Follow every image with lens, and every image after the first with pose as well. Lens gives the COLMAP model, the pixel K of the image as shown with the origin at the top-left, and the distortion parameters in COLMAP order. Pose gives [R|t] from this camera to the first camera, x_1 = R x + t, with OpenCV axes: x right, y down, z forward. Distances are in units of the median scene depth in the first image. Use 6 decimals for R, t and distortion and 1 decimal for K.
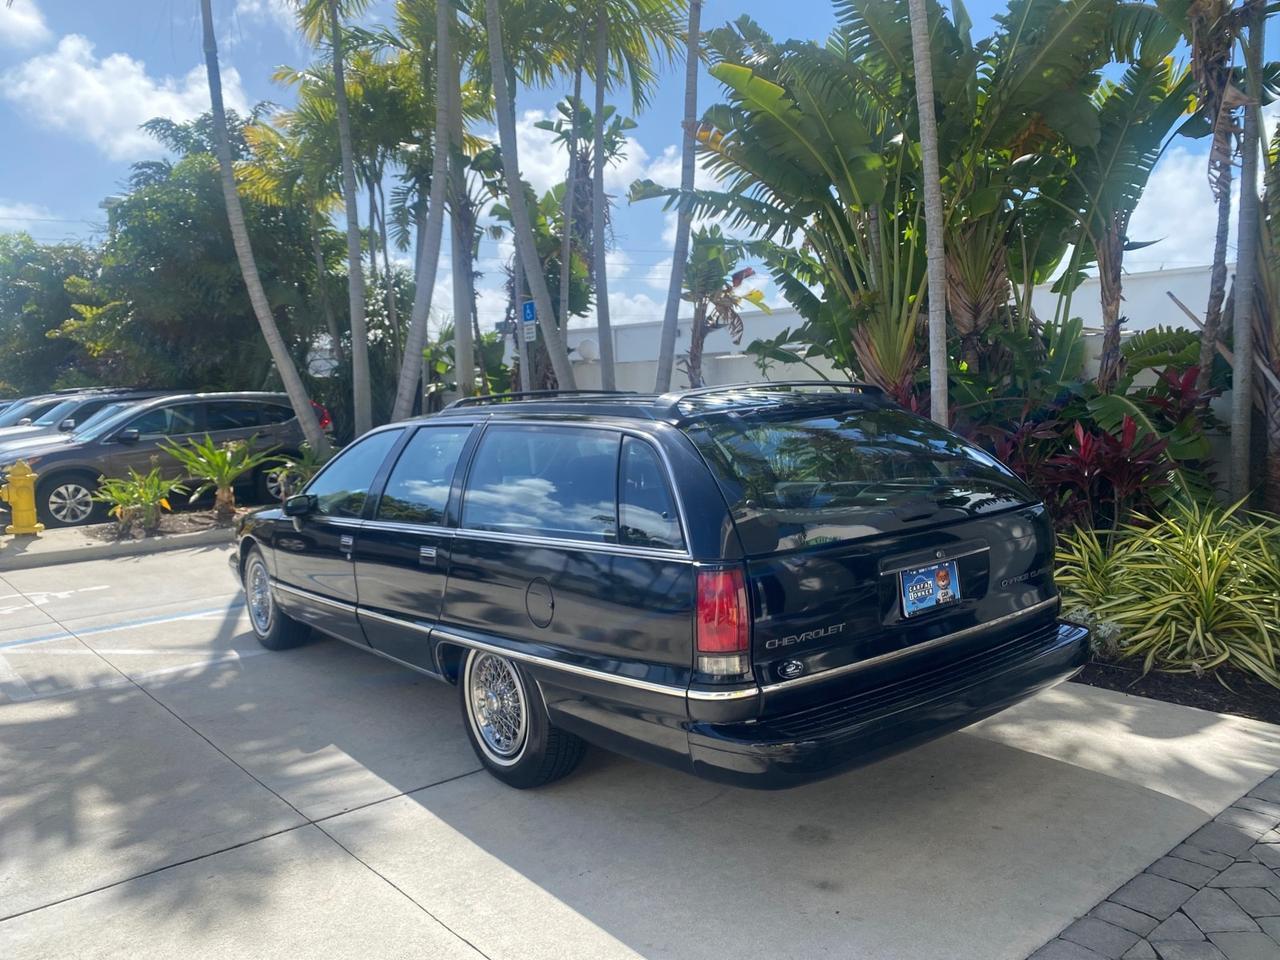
lens RADIAL K [[992.4, 0, 643.7], [0, 992.4, 470.7], [0, 0, 1]] dist [0.014711, -0.022320]
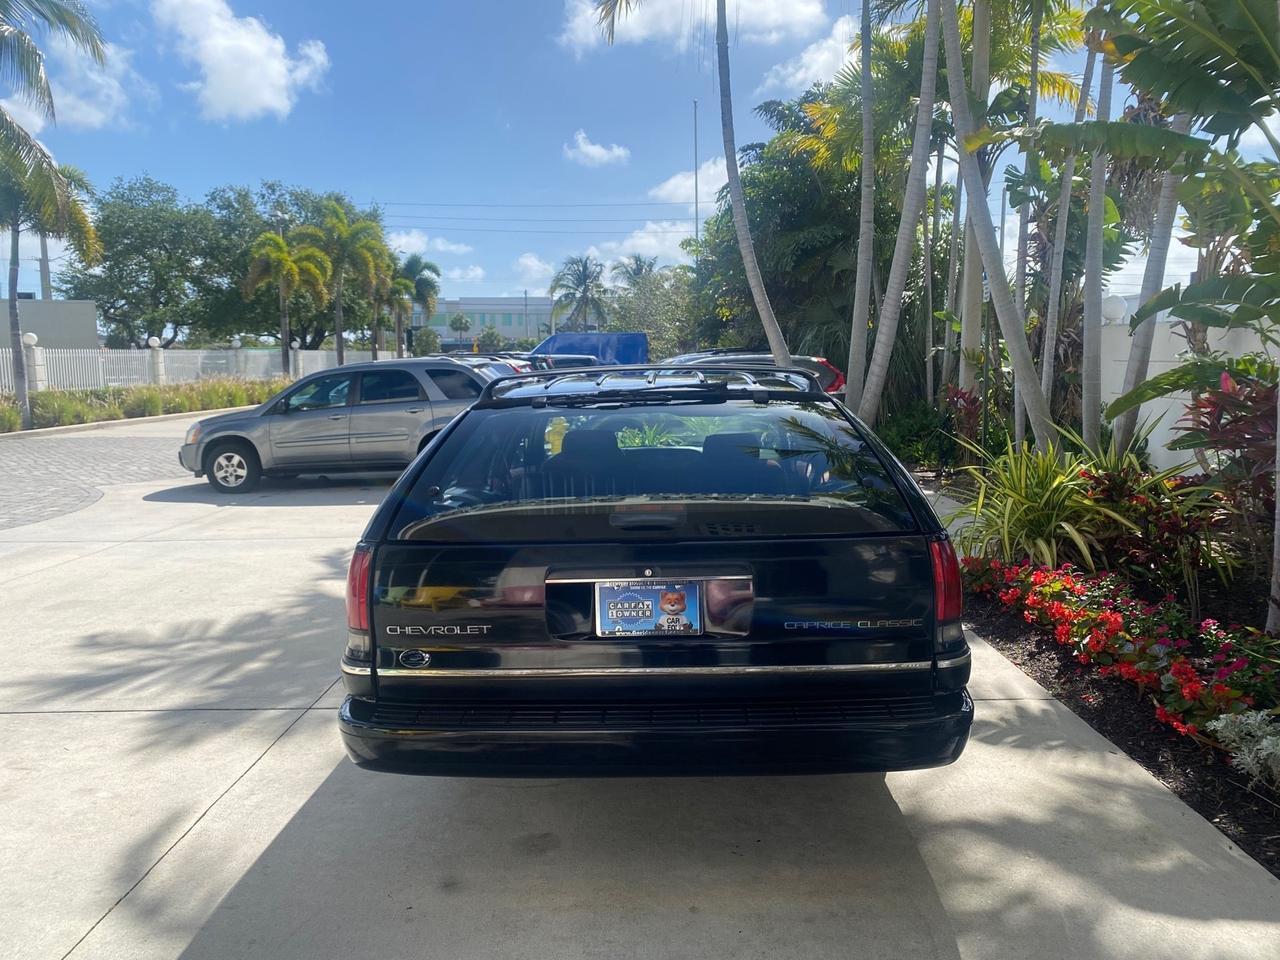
lens RADIAL K [[992.4, 0, 634.2], [0, 992.4, 478.3], [0, 0, 1]] dist [0.014711, -0.022320]
pose [[0.756289, 0.092403, -0.647680, 0.326153], [-0.060694, 0.995616, 0.071171, -0.021783], [0.651417, -0.014515, 0.758581, 0.136494]]
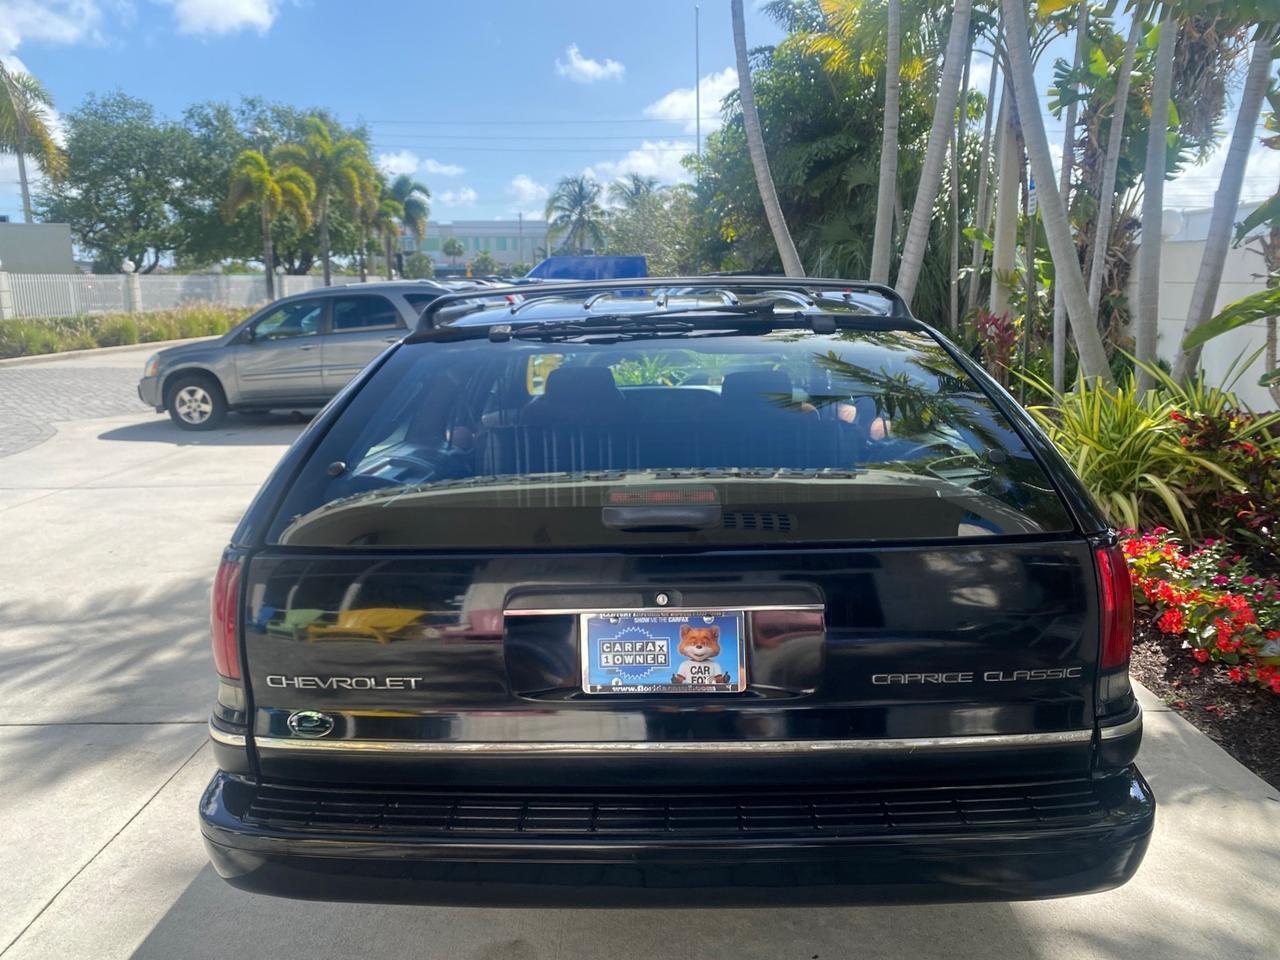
lens RADIAL K [[992.4, 0, 631.0], [0, 992.4, 481.7], [0, 0, 1]] dist [0.014711, -0.022320]
pose [[0.755576, 0.139754, -0.639979, 0.245935], [-0.058629, 0.987483, 0.146420, -0.023280], [0.652432, -0.073110, 0.754313, 0.226881]]
